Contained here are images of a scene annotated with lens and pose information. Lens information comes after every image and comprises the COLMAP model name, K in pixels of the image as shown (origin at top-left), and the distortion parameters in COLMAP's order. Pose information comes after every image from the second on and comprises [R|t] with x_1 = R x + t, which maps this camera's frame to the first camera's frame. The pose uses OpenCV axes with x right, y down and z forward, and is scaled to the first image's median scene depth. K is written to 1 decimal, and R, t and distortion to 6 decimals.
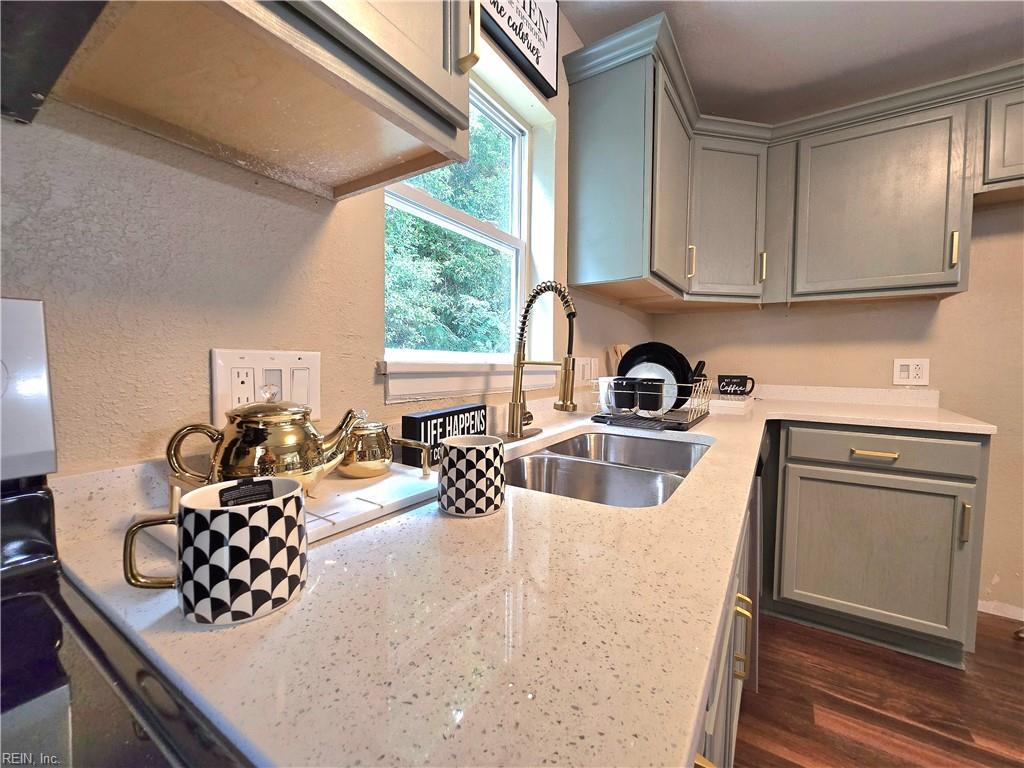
lens RADIAL K [[418.7, 0, 515.9], [0, 418.7, 380.7], [0, 0, 1]] dist [-0.000420, 0.000386]
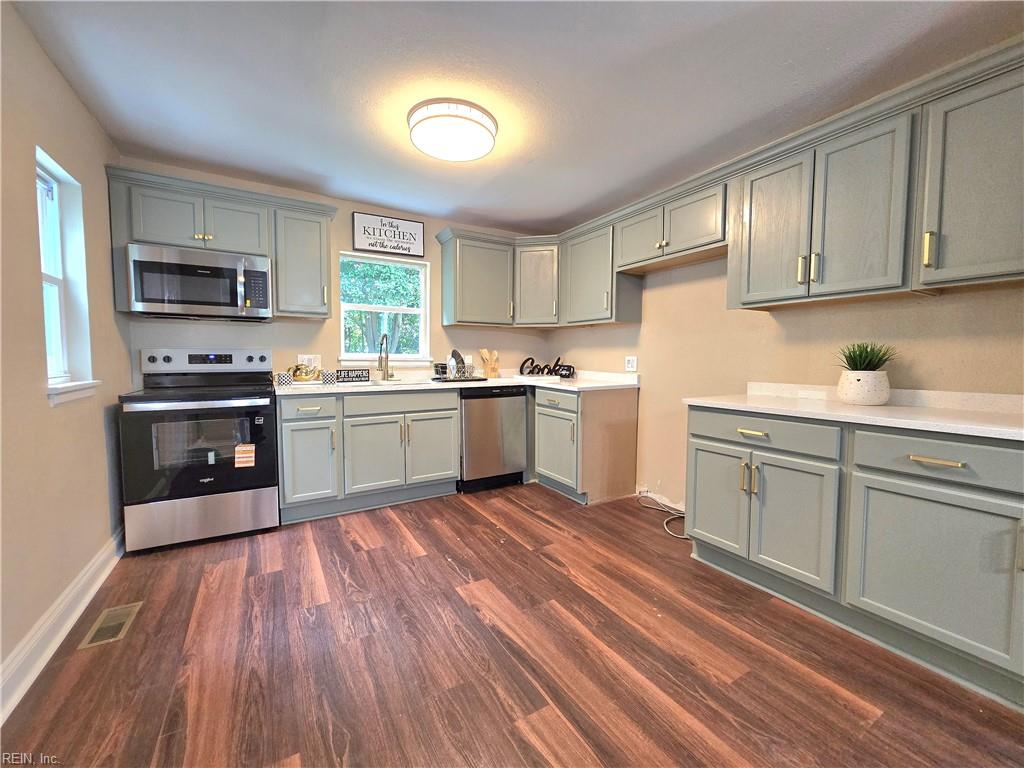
lens RADIAL K [[418.7, 0, 515.9], [0, 418.7, 380.7], [0, 0, 1]] dist [-0.000420, 0.000386]
pose [[0.893121, 0.026046, -0.449061, 1.800777], [-0.022647, 0.999660, 0.012941, 0.052986], [0.449245, -0.001388, 0.893407, -1.092104]]
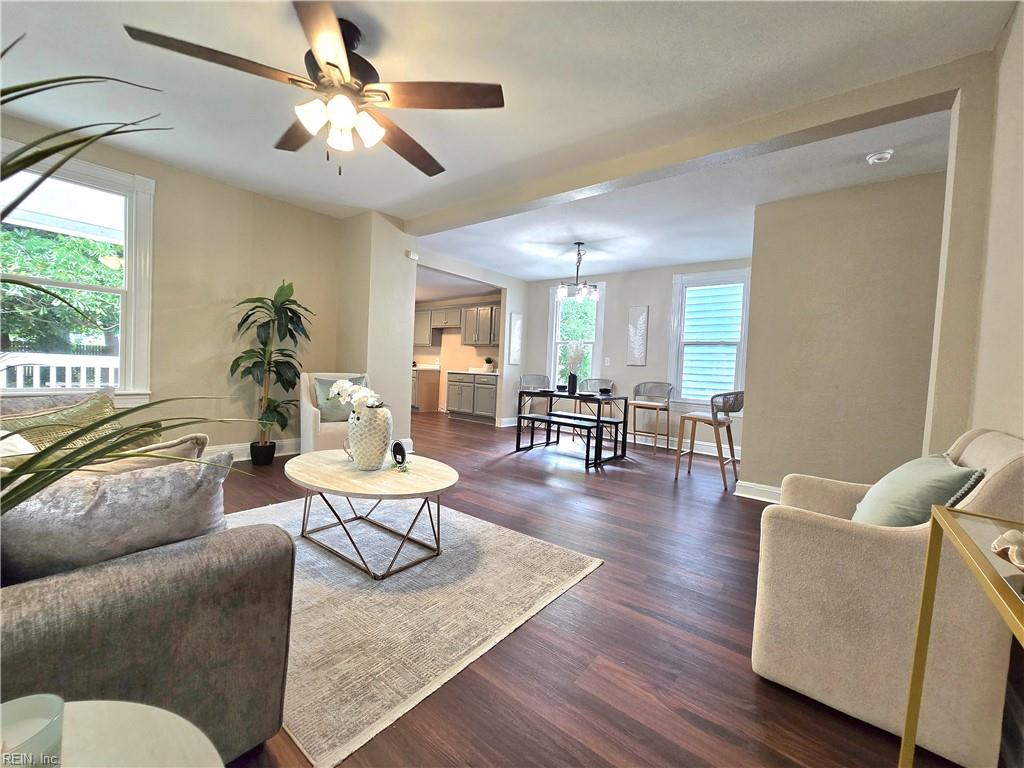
lens RADIAL K [[418.7, 0, 515.9], [0, 418.7, 380.7], [0, 0, 1]] dist [-0.000420, 0.000386]
pose [[0.993115, 0.049245, -0.106285, 3.205160], [-0.051835, 0.998419, -0.021748, 0.346913], [0.105046, 0.027107, 0.994098, -4.934787]]
